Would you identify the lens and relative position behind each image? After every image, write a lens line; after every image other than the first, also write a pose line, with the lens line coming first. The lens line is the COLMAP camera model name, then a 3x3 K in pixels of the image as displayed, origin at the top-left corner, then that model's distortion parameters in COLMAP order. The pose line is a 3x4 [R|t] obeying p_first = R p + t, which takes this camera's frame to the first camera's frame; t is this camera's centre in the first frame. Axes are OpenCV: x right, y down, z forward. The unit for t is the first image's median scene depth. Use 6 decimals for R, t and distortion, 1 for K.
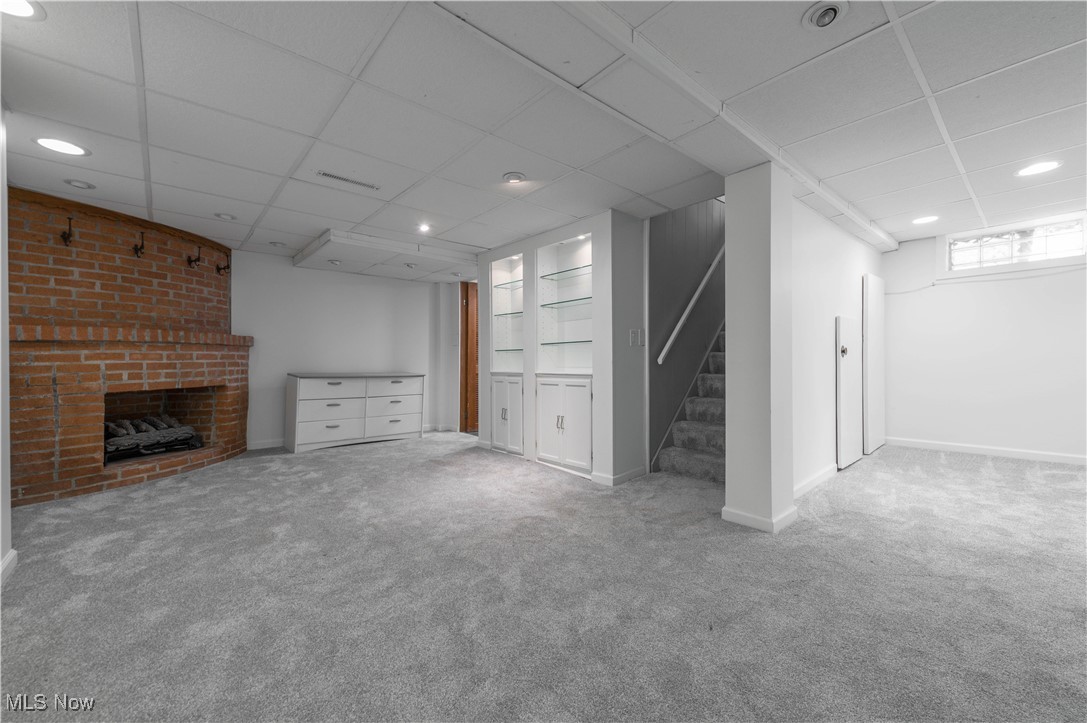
lens RADIAL K [[428.0, 0, 572.1], [0, 428.0, 358.9], [0, 0, 1]] dist [0.016702, -0.003967]
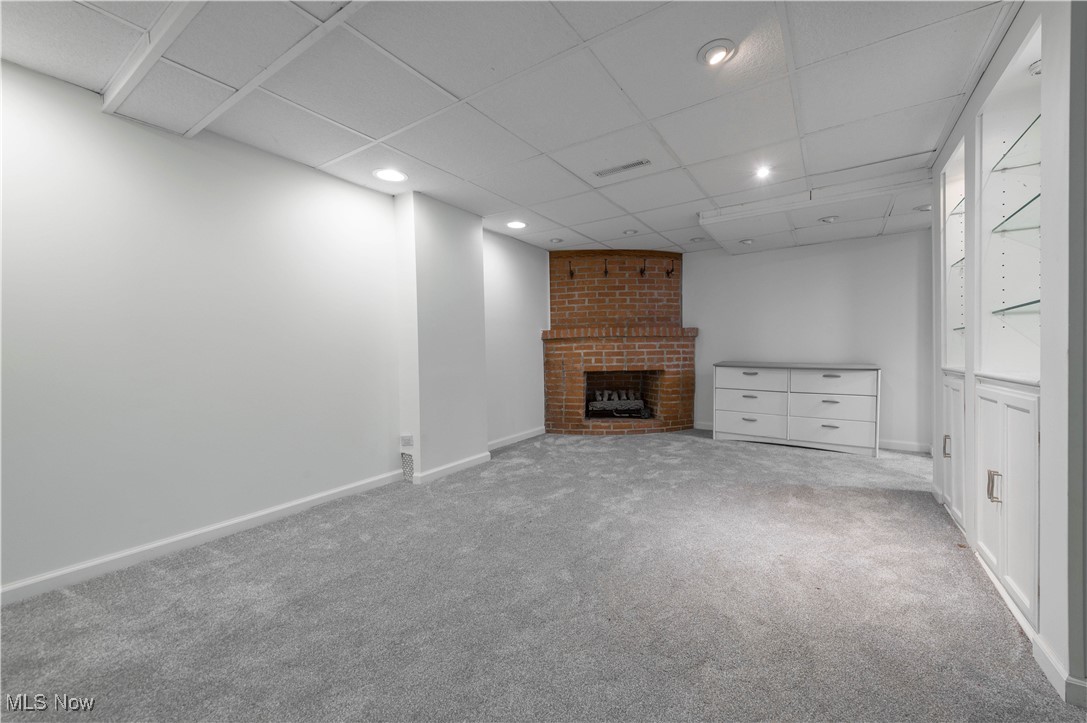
lens RADIAL K [[428.0, 0, 545.0], [0, 428.0, 355.6], [0, 0, 1]] dist [0.016702, -0.003967]
pose [[0.227230, 0.011326, -0.973775, 0.316994], [0.012444, 0.999817, 0.014533, -0.000357], [0.973762, -0.015420, 0.227048, 0.464779]]
